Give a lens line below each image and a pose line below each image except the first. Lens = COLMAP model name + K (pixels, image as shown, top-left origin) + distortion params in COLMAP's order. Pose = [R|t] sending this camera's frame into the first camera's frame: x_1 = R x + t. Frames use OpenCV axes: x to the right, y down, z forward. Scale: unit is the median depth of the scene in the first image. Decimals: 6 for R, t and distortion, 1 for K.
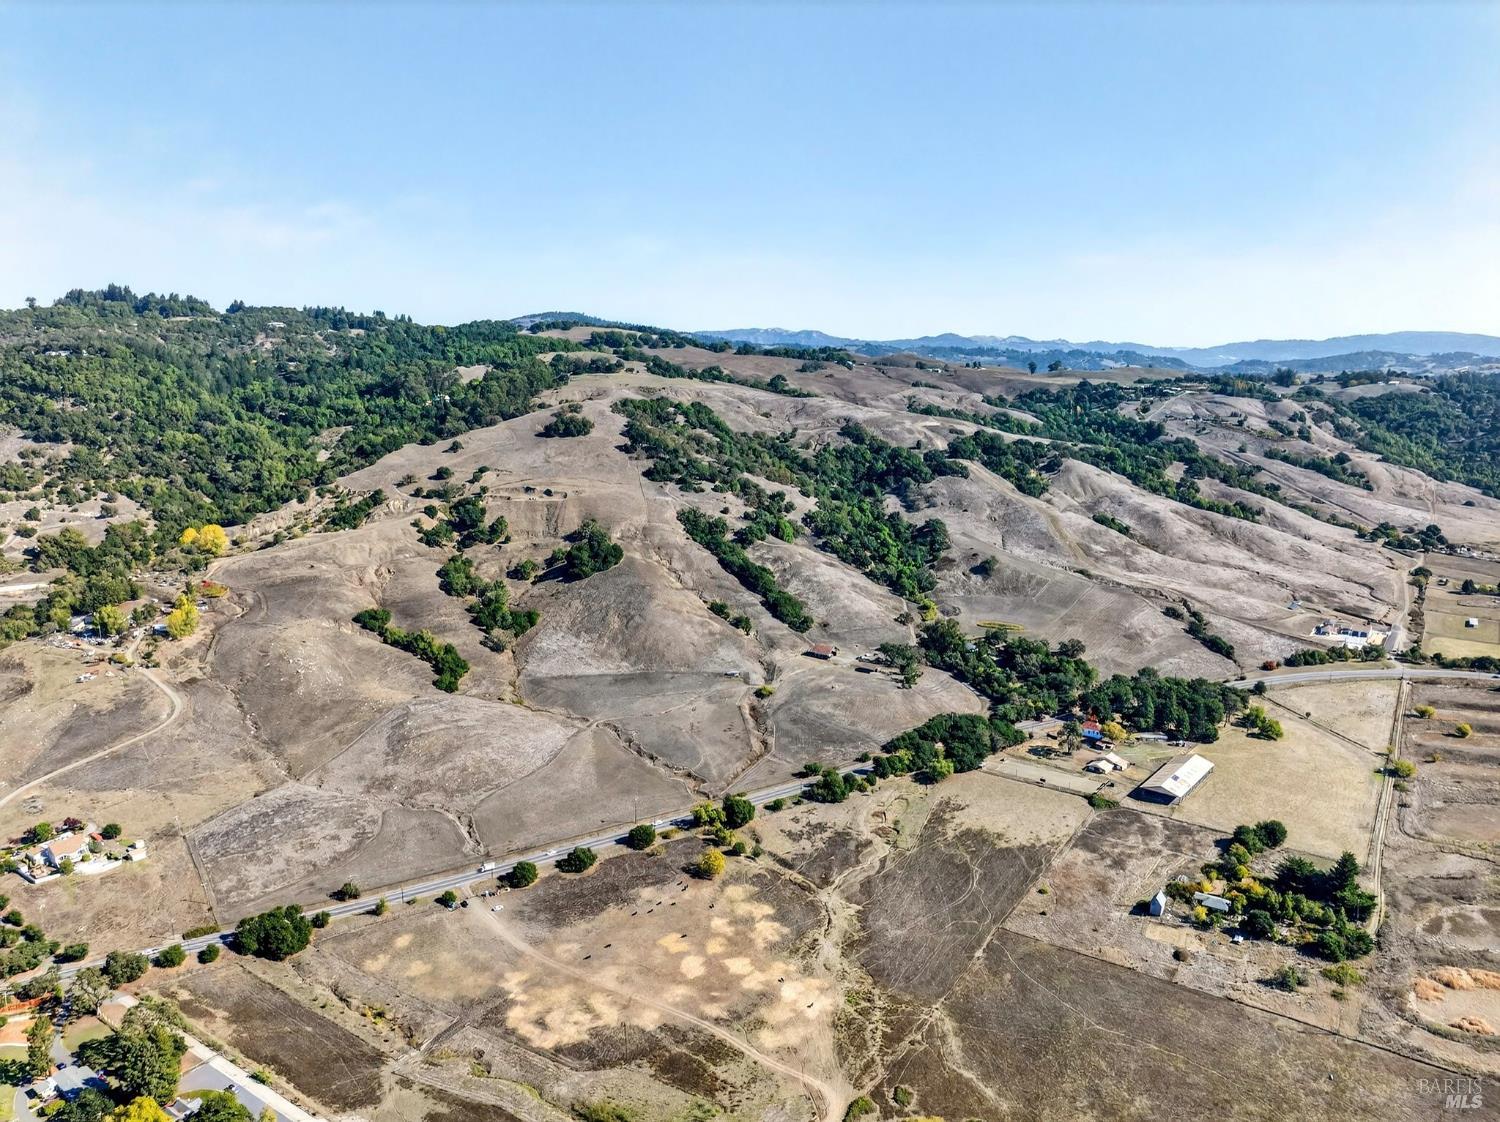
lens RADIAL K [[1078.1, 0, 750.0], [0, 1078.1, 561.0], [0, 0, 1]] dist [-0.046116, 0.004503]
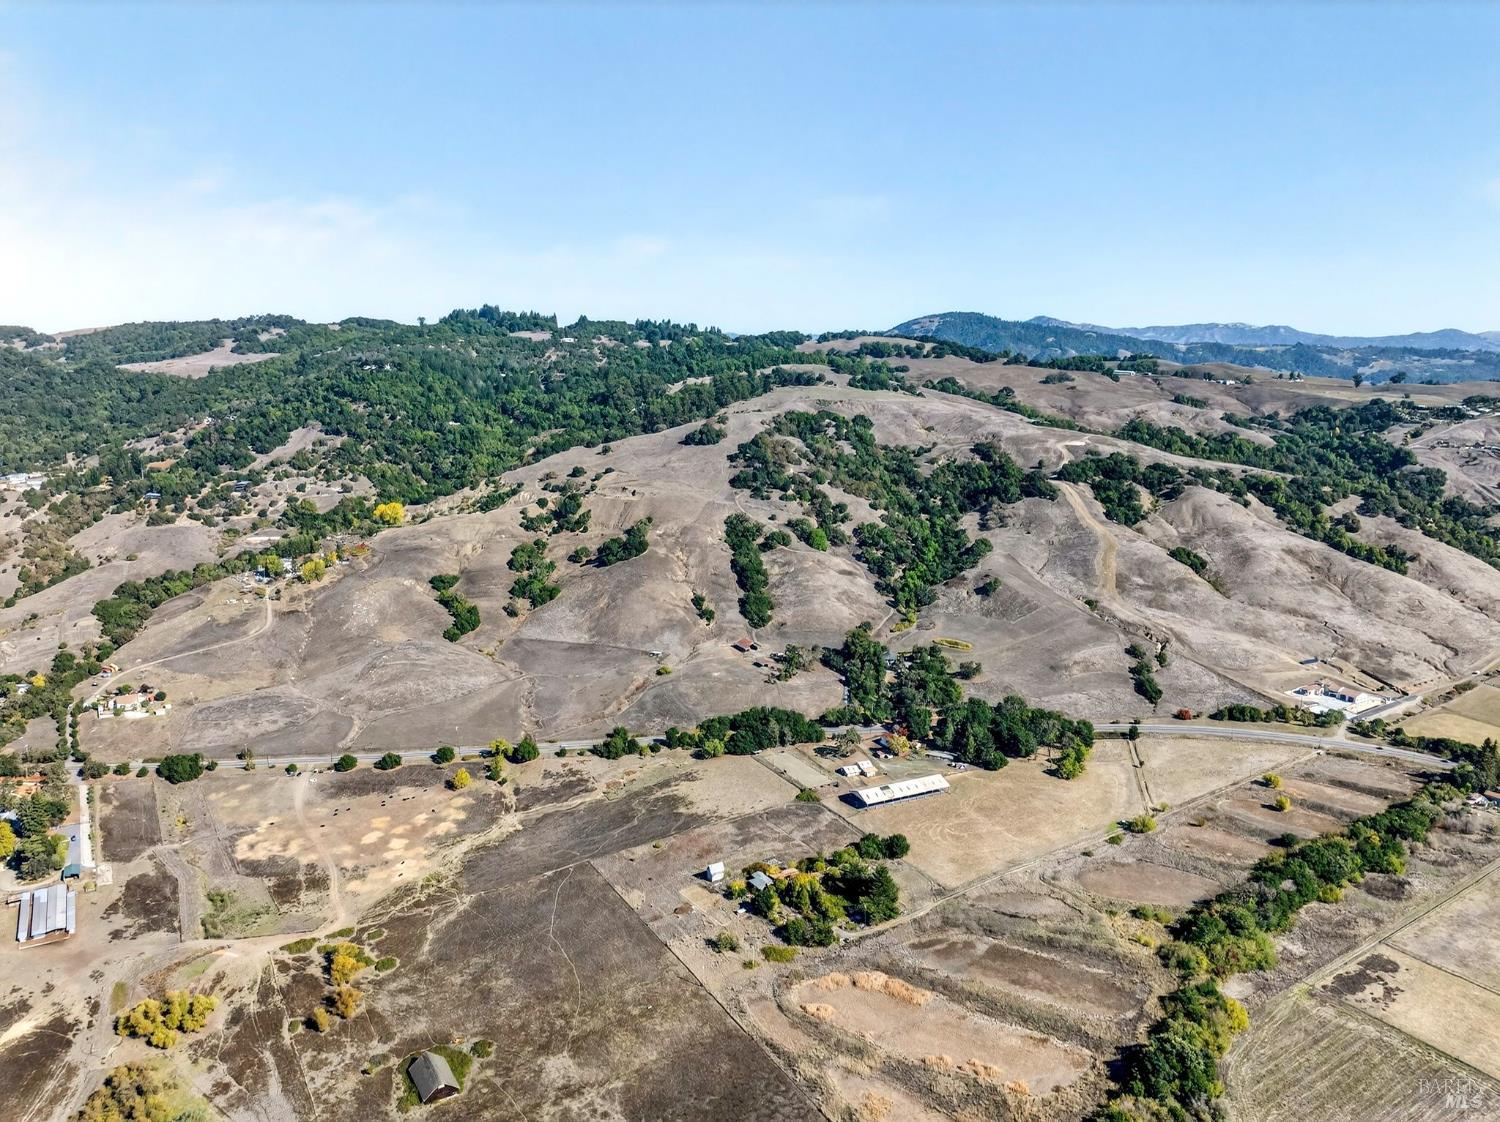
lens RADIAL K [[1078.1, 0, 750.0], [0, 1078.1, 561.0], [0, 0, 1]] dist [-0.046116, 0.004503]
pose [[0.904637, 0.082187, -0.418183, 0.462997], [-0.079025, 0.996561, 0.024905, -0.029379], [0.418792, 0.010517, 0.908021, -0.038278]]
